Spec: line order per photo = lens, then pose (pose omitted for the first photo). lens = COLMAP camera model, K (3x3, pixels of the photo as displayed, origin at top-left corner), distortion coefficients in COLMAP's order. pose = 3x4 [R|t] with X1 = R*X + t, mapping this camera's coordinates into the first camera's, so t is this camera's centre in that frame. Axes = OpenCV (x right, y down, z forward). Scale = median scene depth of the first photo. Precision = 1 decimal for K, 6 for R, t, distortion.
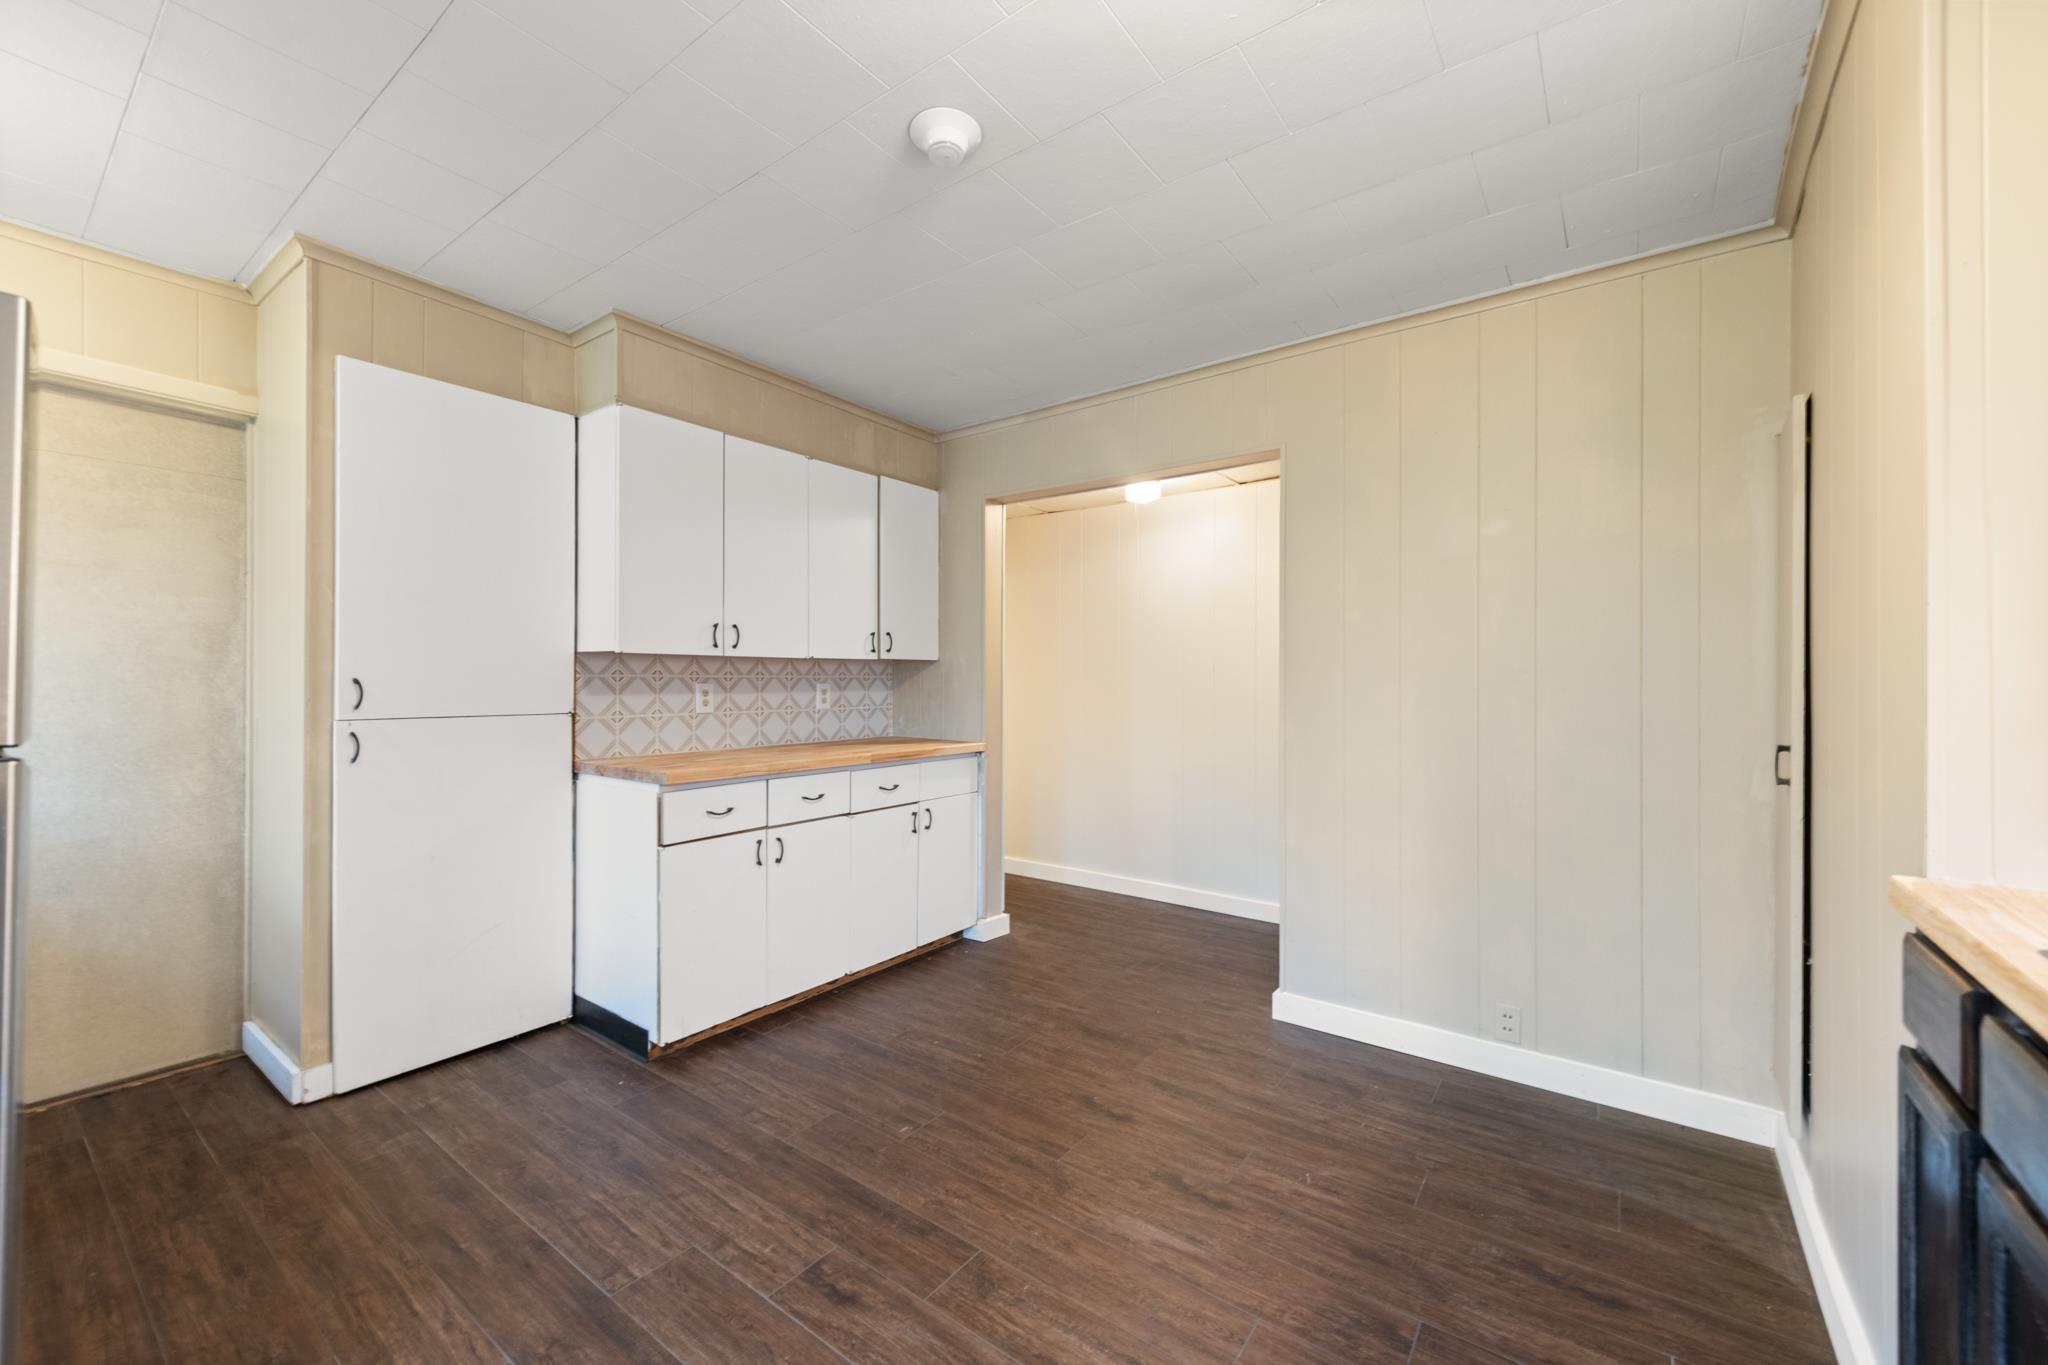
lens RADIAL K [[807.9, 0, 1026.1], [0, 807.9, 676.9], [0, 0, 1]] dist [0.012768, -0.004669]
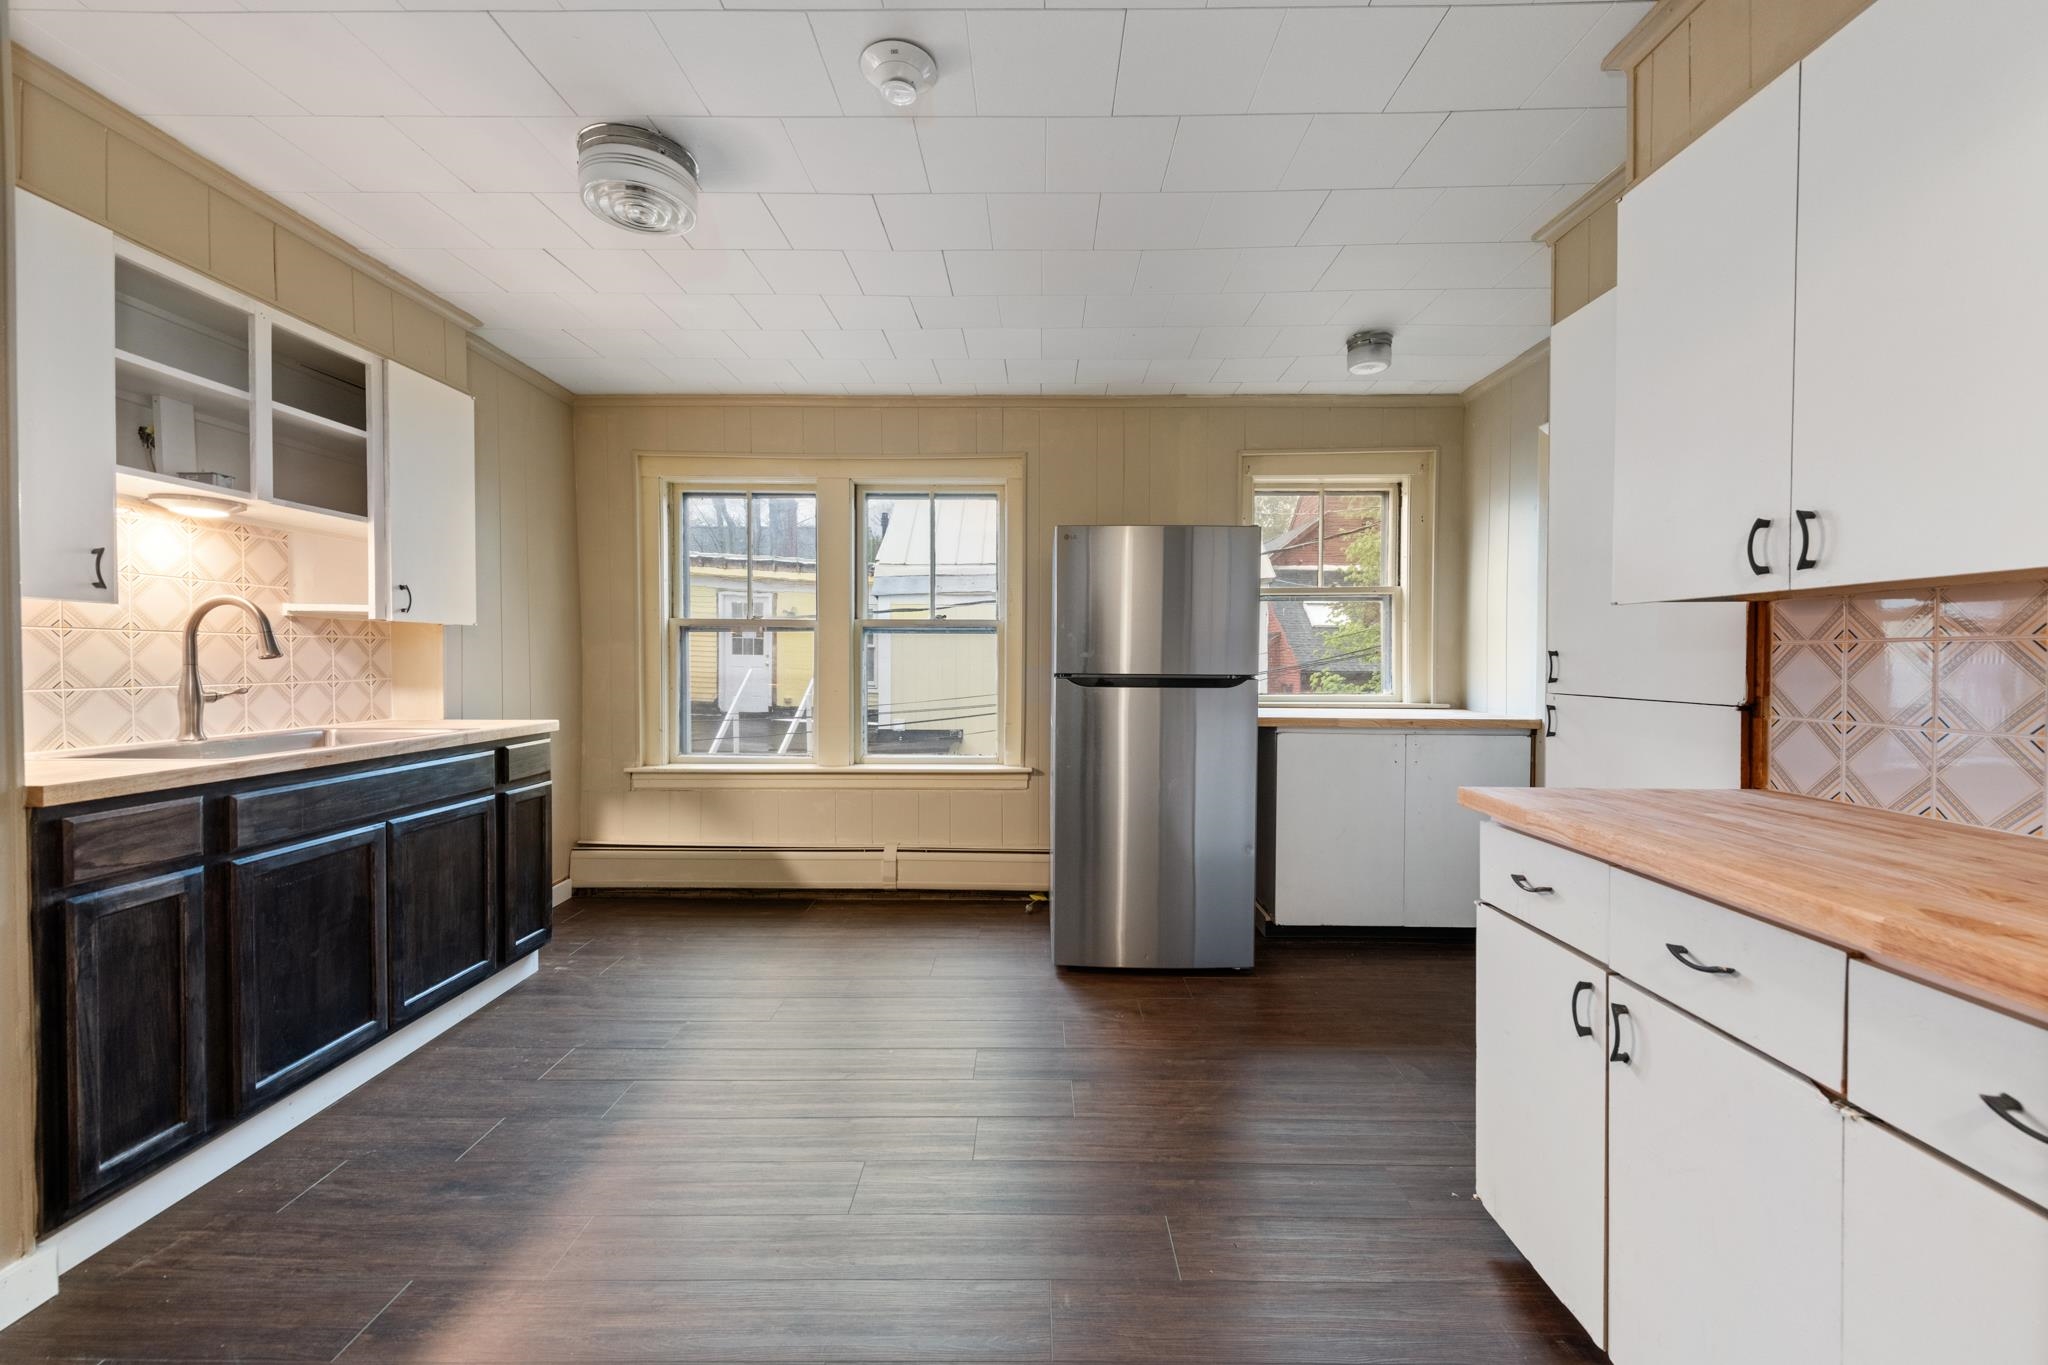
lens RADIAL K [[807.9, 0, 1017.6], [0, 807.9, 671.1], [0, 0, 1]] dist [0.012768, -0.004669]
pose [[-0.816630, 0.002394, -0.577156, 0.187145], [-0.006283, 0.999895, 0.013038, 0.012552], [0.577127, 0.014273, -0.816530, 1.012134]]
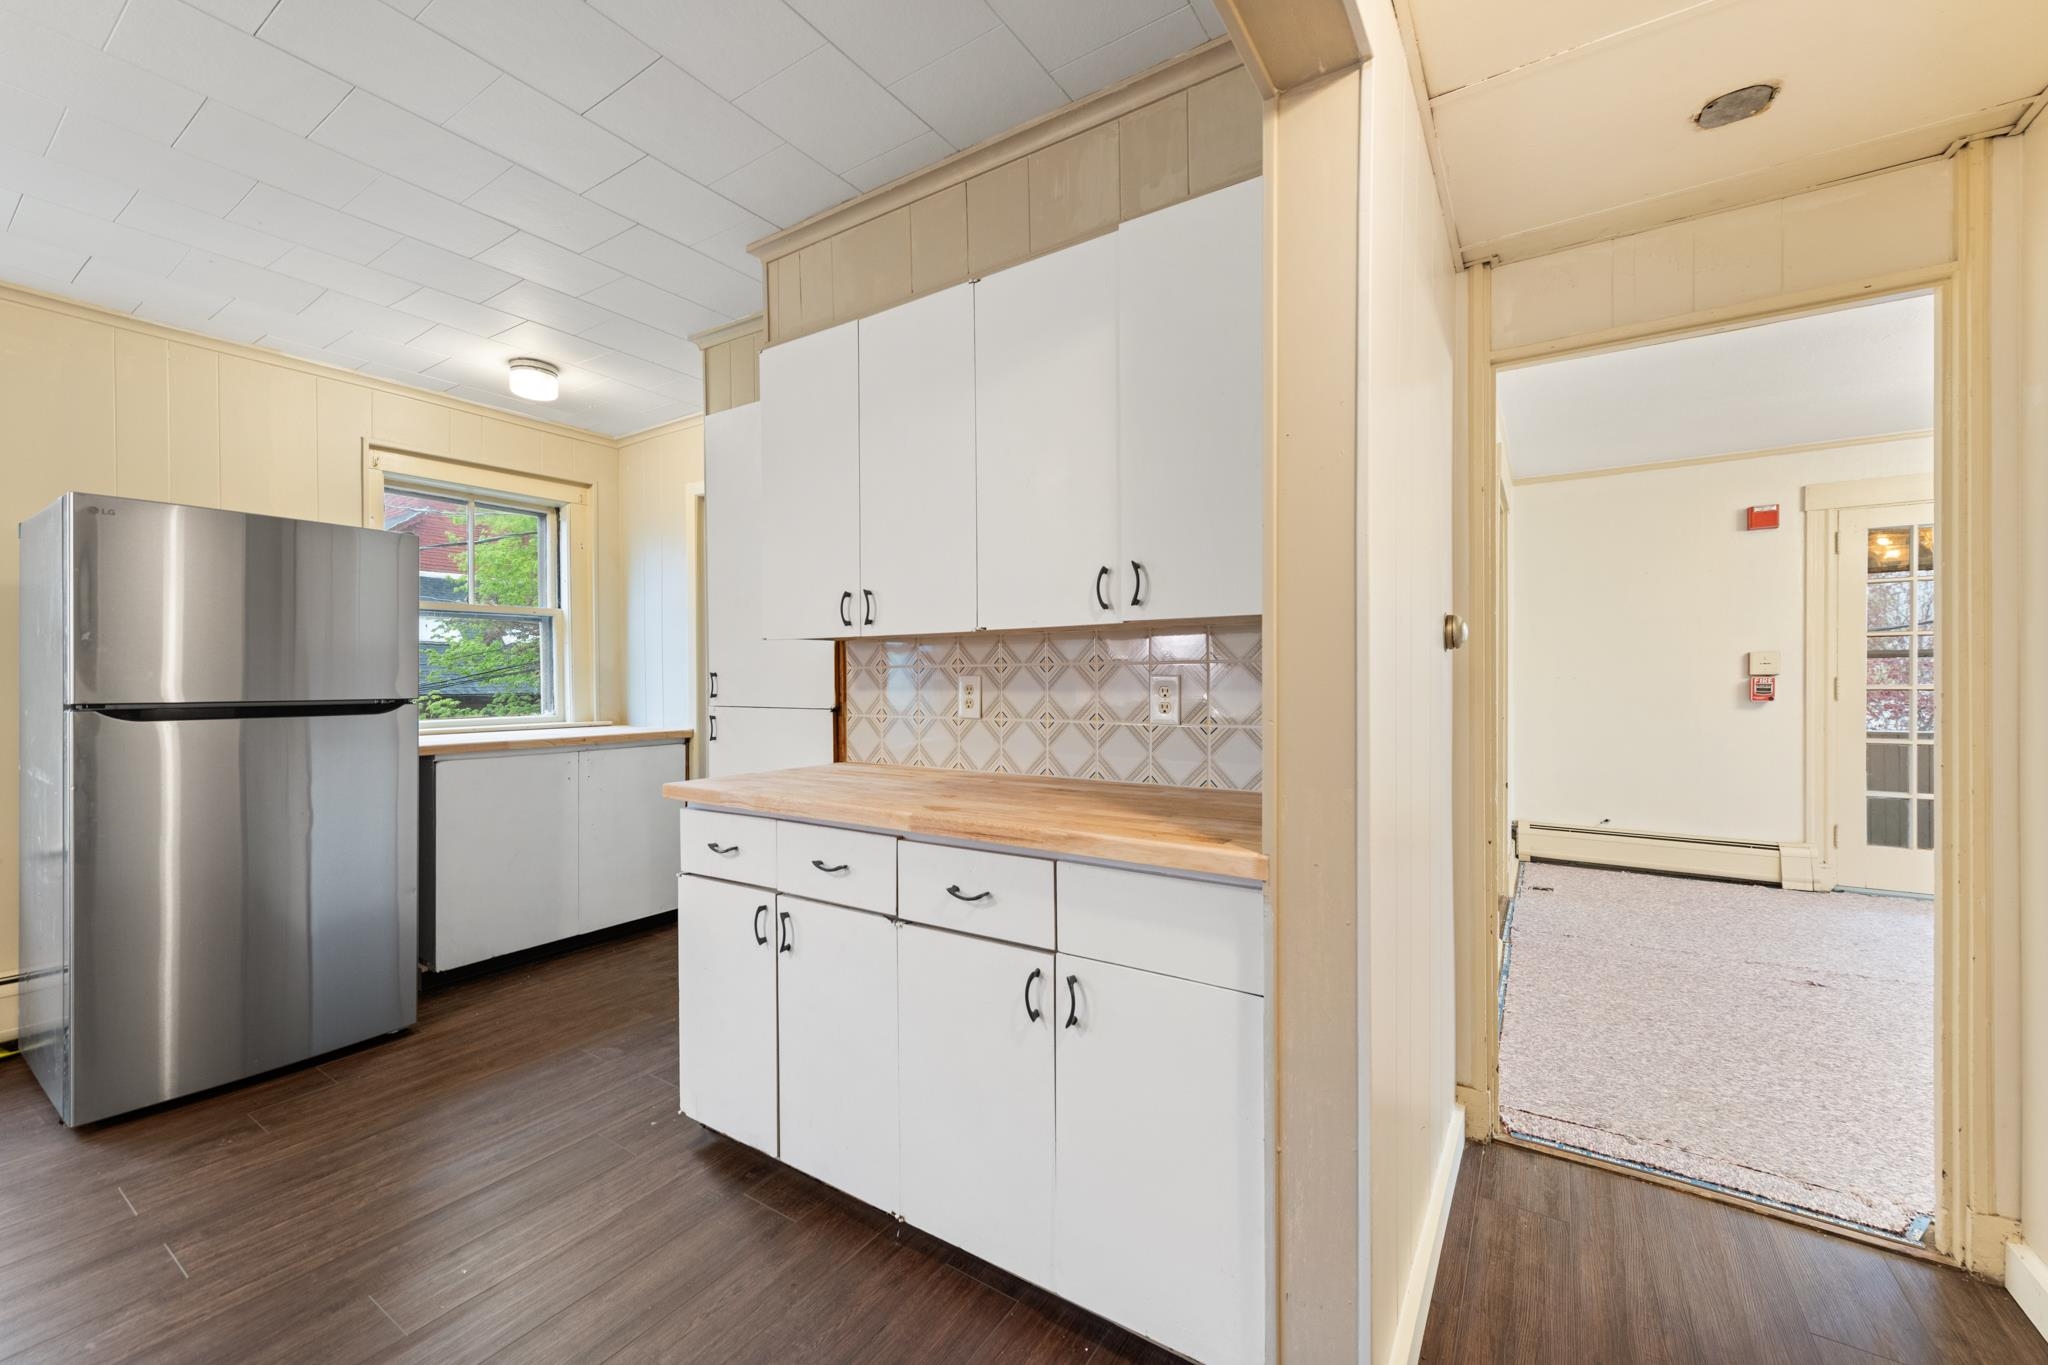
lens RADIAL K [[807.9, 0, 1038.1], [0, 807.9, 672.2], [0, 0, 1]] dist [0.012768, -0.004669]
pose [[0.057545, -0.011523, -0.998276, 0.308066], [0.005553, 0.999922, -0.011222, 0.012863], [0.998327, -0.004897, 0.057604, 1.009791]]
